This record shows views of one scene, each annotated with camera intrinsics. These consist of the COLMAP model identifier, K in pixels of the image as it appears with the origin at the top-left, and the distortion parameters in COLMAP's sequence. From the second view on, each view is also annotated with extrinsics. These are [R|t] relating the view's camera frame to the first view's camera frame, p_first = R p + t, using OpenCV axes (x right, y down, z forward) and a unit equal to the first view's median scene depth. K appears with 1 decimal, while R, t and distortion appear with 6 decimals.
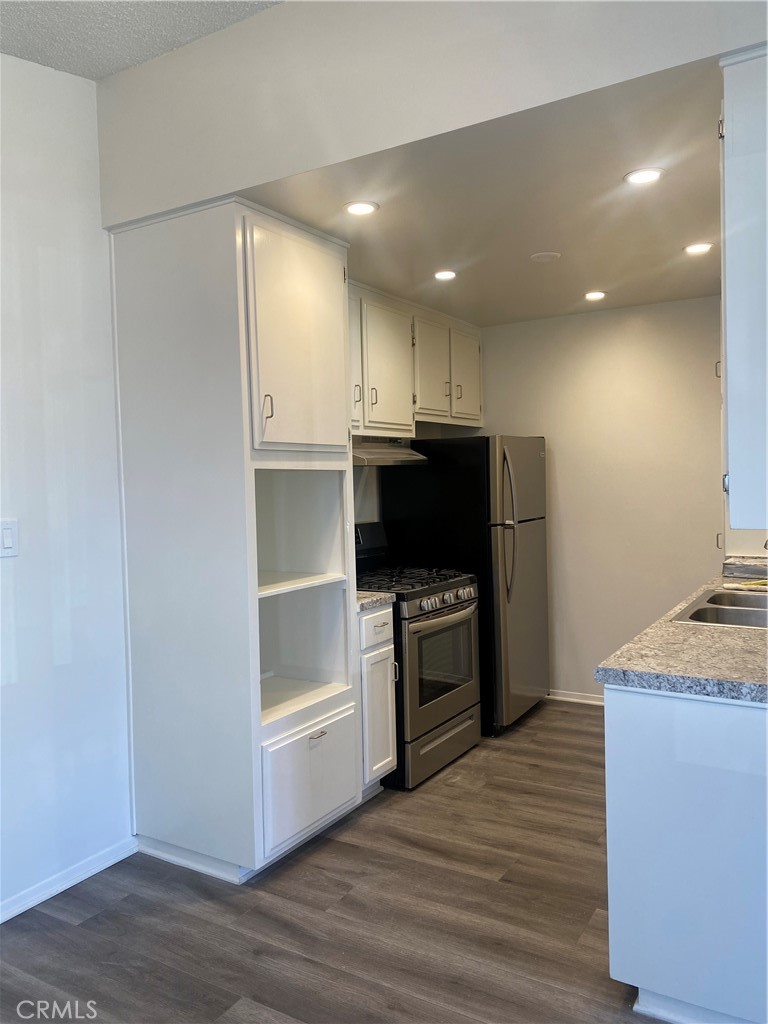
lens RADIAL K [[782.3, 0, 384.0], [0, 782.3, 512.0], [0, 0, 1]] dist [0.106882, -0.127300]
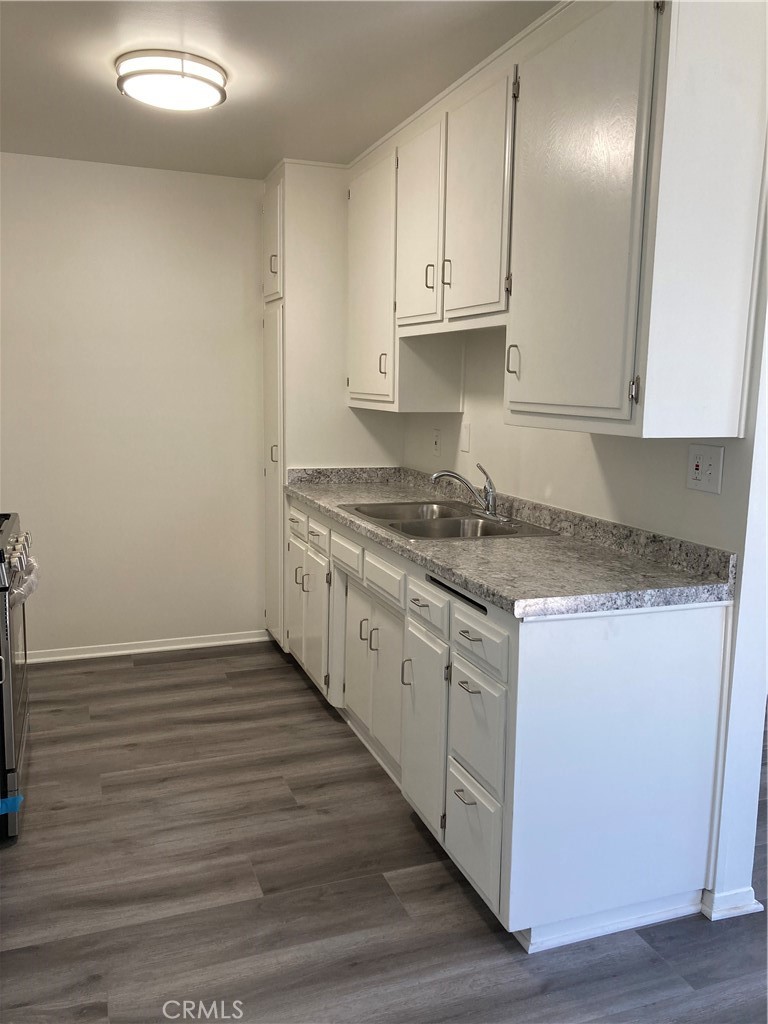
lens RADIAL K [[837.7, 0, 384.0], [0, 837.7, 512.0], [0, 0, 1]] dist [0.008203, 0.005119]
pose [[0.611607, -0.078581, 0.787249, -0.400097], [-0.005296, 0.994626, 0.103396, 0.005621], [-0.791144, -0.067407, 0.607905, 0.433091]]
